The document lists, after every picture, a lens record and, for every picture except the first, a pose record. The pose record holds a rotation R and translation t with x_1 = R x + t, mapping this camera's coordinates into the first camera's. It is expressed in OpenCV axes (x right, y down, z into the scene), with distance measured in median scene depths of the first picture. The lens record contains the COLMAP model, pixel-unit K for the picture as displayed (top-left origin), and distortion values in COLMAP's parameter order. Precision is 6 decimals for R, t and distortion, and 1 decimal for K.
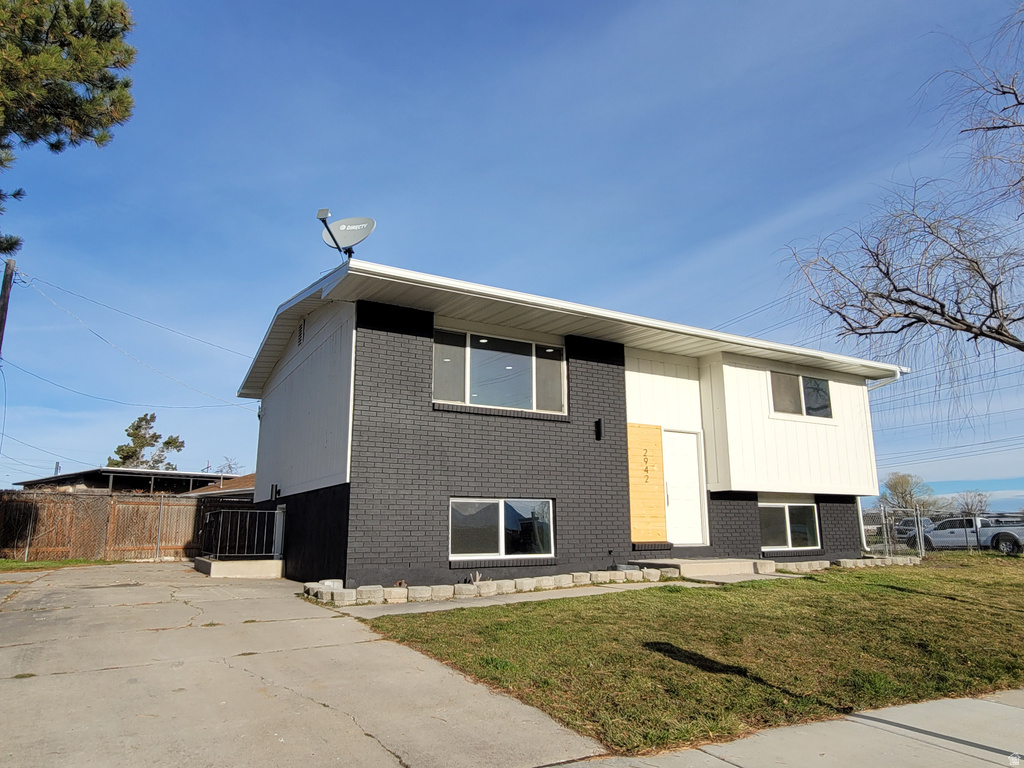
lens RADIAL K [[640.0, 0, 514.9], [0, 640.0, 392.3], [0, 0, 1]] dist [-0.001776, 0.000867]
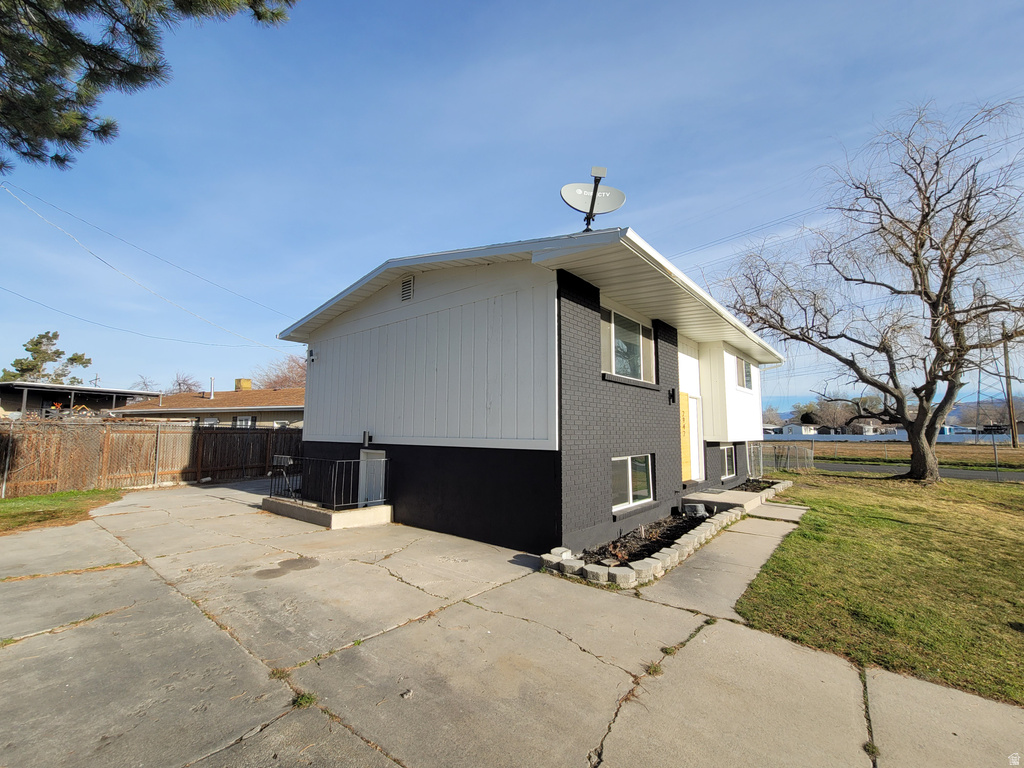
lens RADIAL K [[421.1, 0, 507.6], [0, 421.1, 381.0], [0, 0, 1]] dist [-0.000058, -0.000116]
pose [[0.940448, 0.051019, 0.336087, -0.418724], [-0.081274, 0.993746, 0.076571, -0.009926], [-0.330079, -0.099326, 0.938713, 0.299320]]
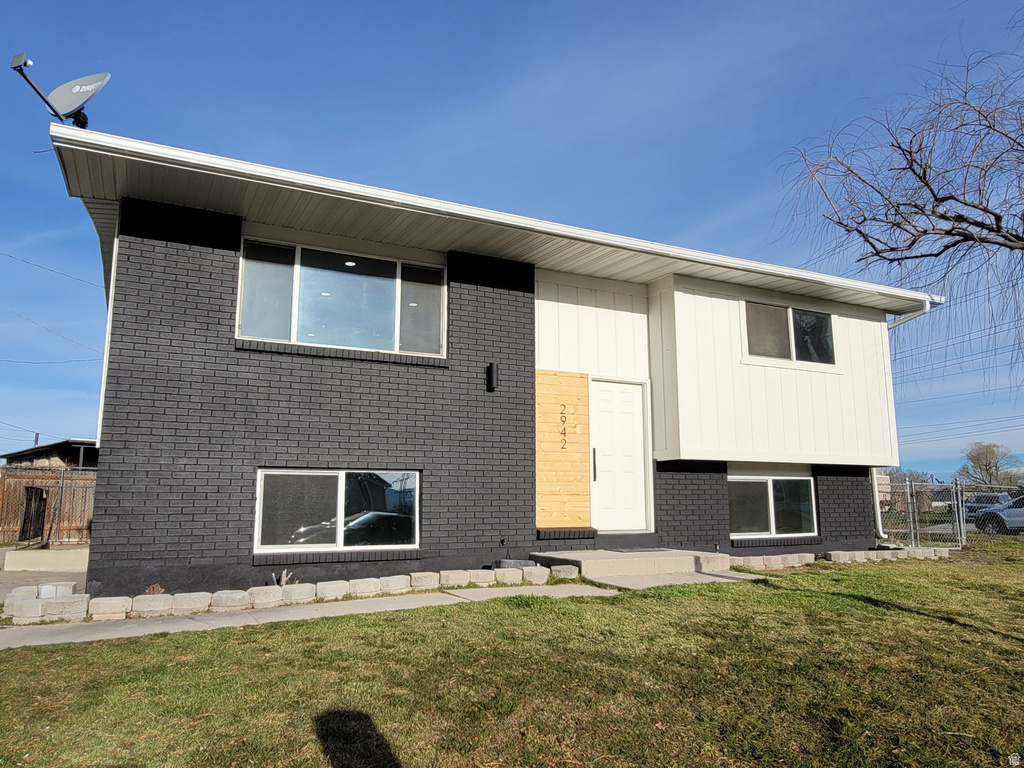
lens RADIAL K [[690.1, 0, 517.2], [0, 690.1, 385.5], [0, 0, 1]] dist [-0.000963, 0.003045]
pose [[0.998273, -0.008353, -0.058148, 0.190486], [0.010653, 0.999169, 0.039350, 0.033146], [0.057771, -0.039902, 0.997532, 0.186458]]
